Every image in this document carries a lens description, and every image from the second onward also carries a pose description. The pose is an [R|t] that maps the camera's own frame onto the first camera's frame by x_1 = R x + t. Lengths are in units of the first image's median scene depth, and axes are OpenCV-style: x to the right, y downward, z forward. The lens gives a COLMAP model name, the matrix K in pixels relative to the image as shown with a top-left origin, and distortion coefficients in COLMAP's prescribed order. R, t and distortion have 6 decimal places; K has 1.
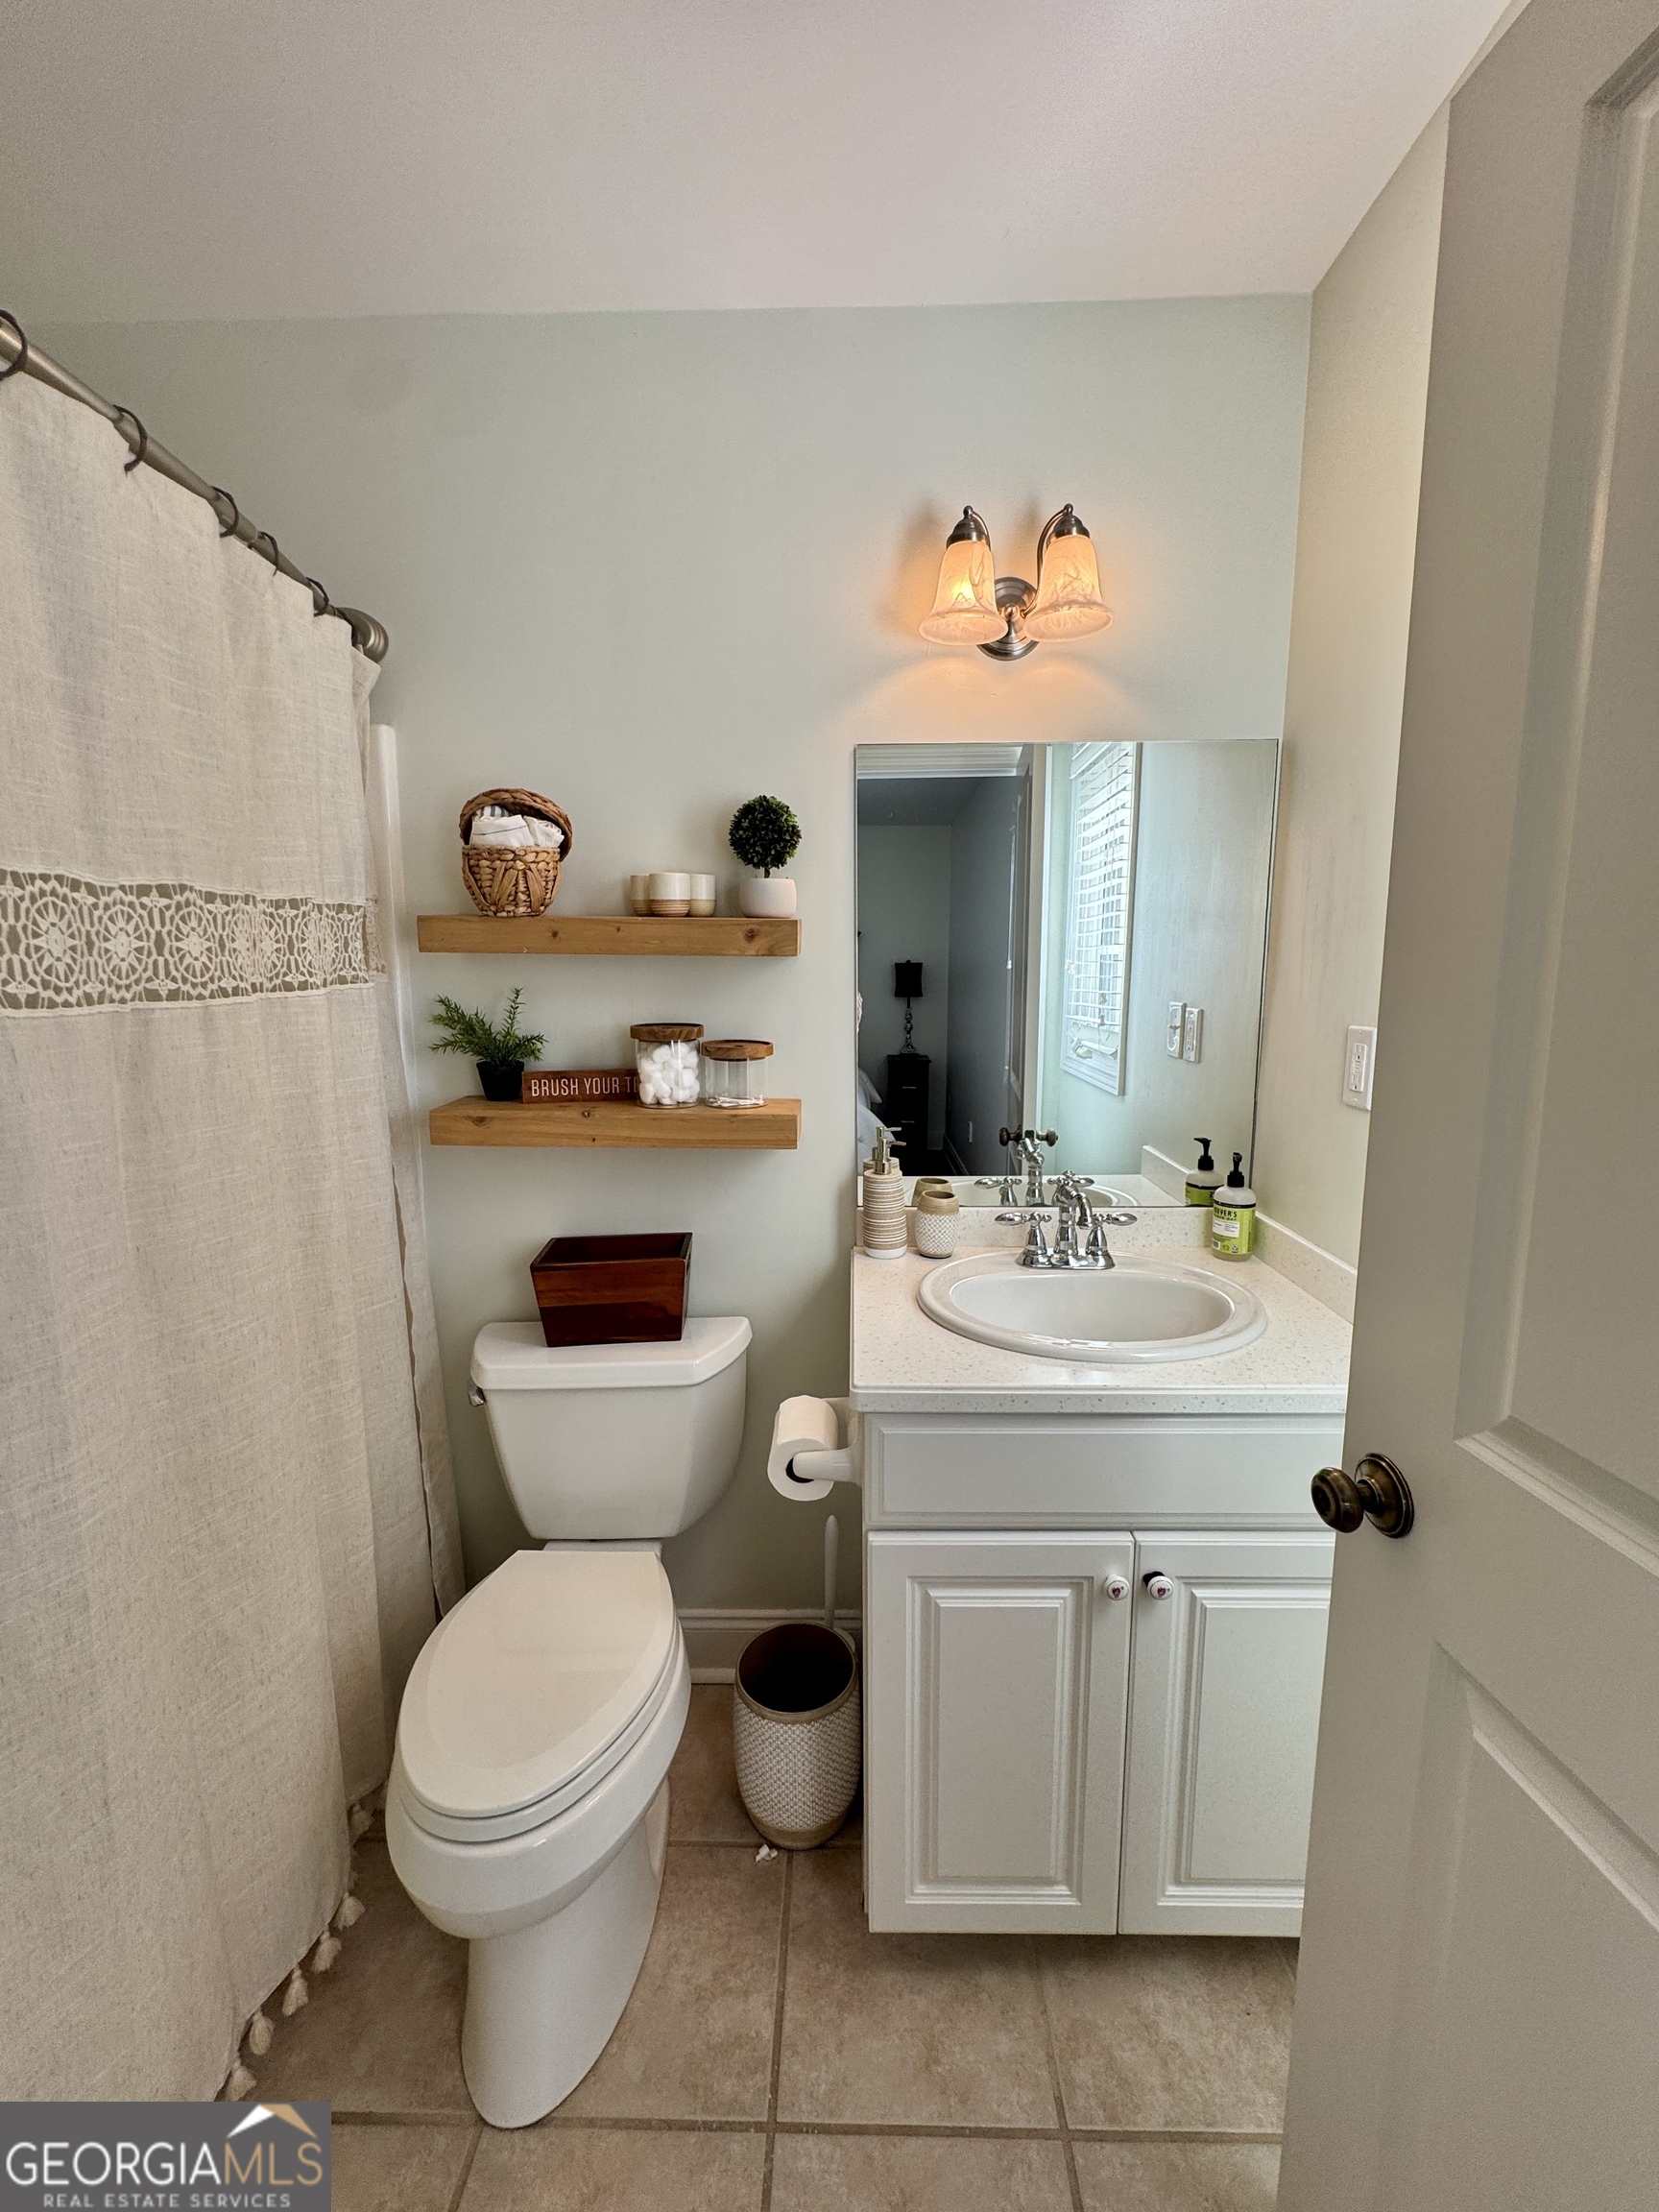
lens RADIAL K [[883.2, 0, 828.0], [0, 883.2, 1103.6], [0, 0, 1]] dist [-0.004625, 0.000586]
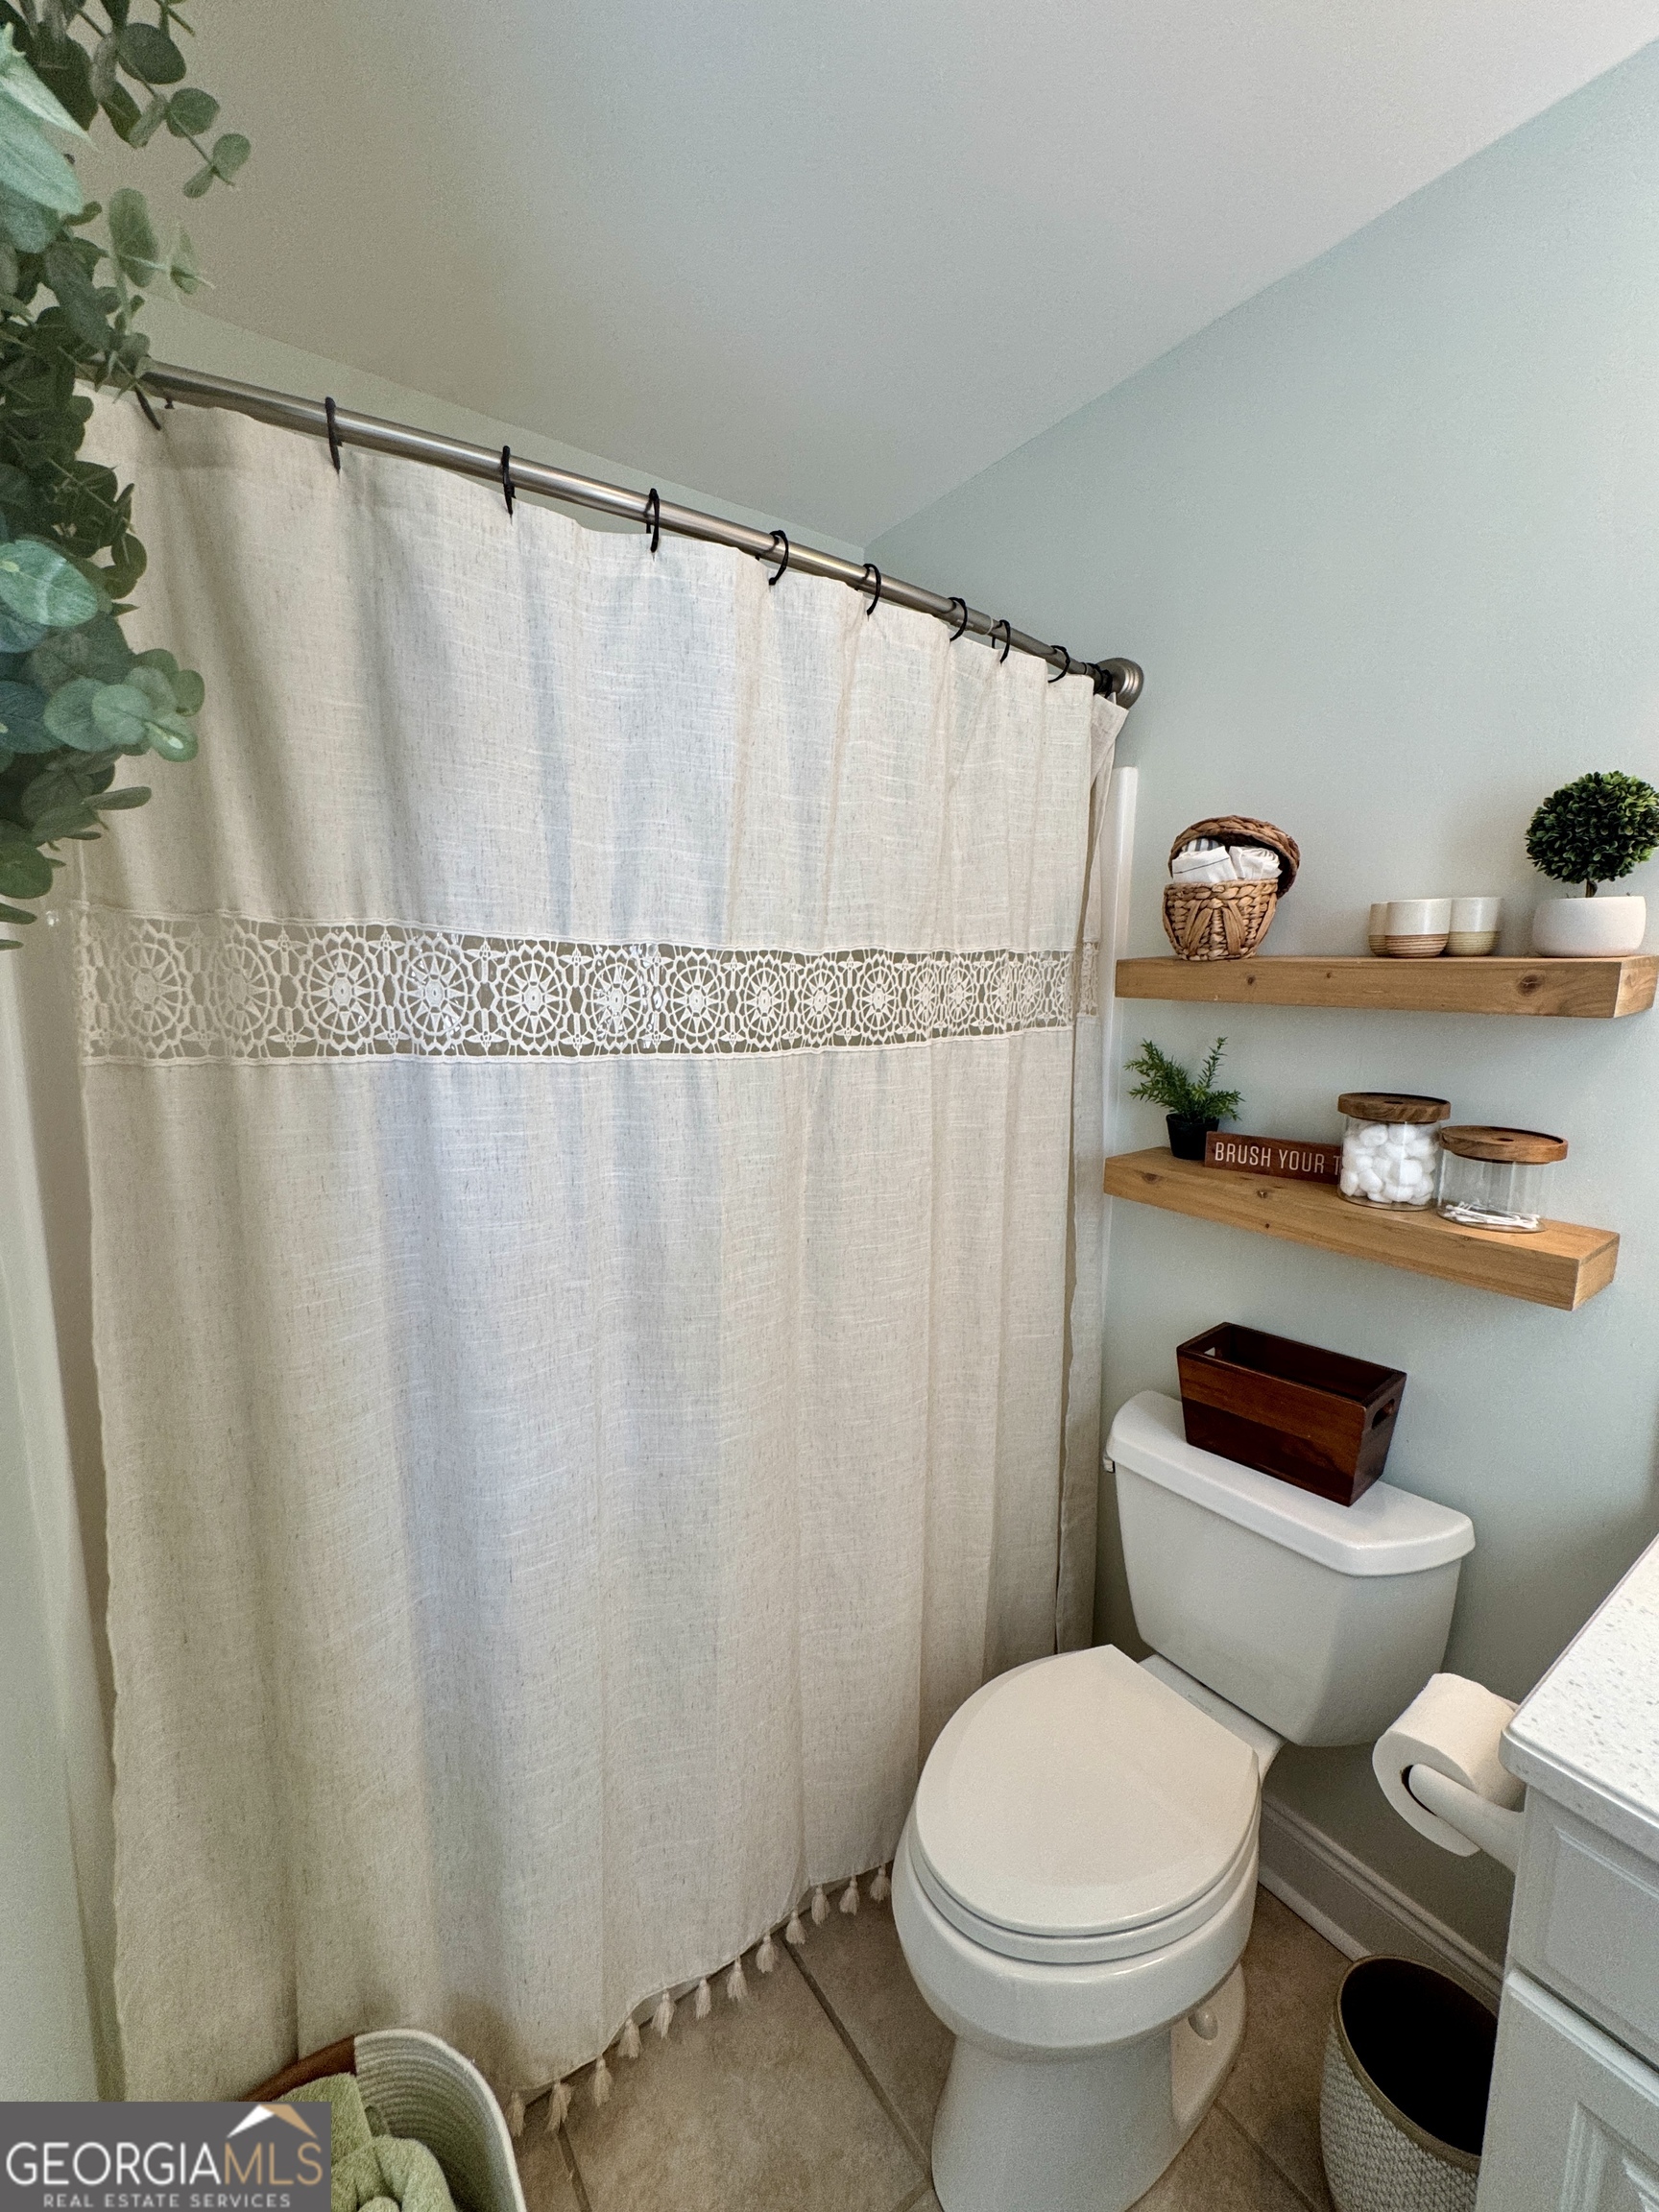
lens RADIAL K [[883.2, 0, 825.2], [0, 883.2, 1104.5], [0, 0, 1]] dist [-0.004625, 0.000586]
pose [[0.594237, 0.119519, -0.795360, 0.140990], [-0.128666, 0.990288, 0.052681, -0.065259], [0.793932, 0.071031, 0.603844, 0.166165]]
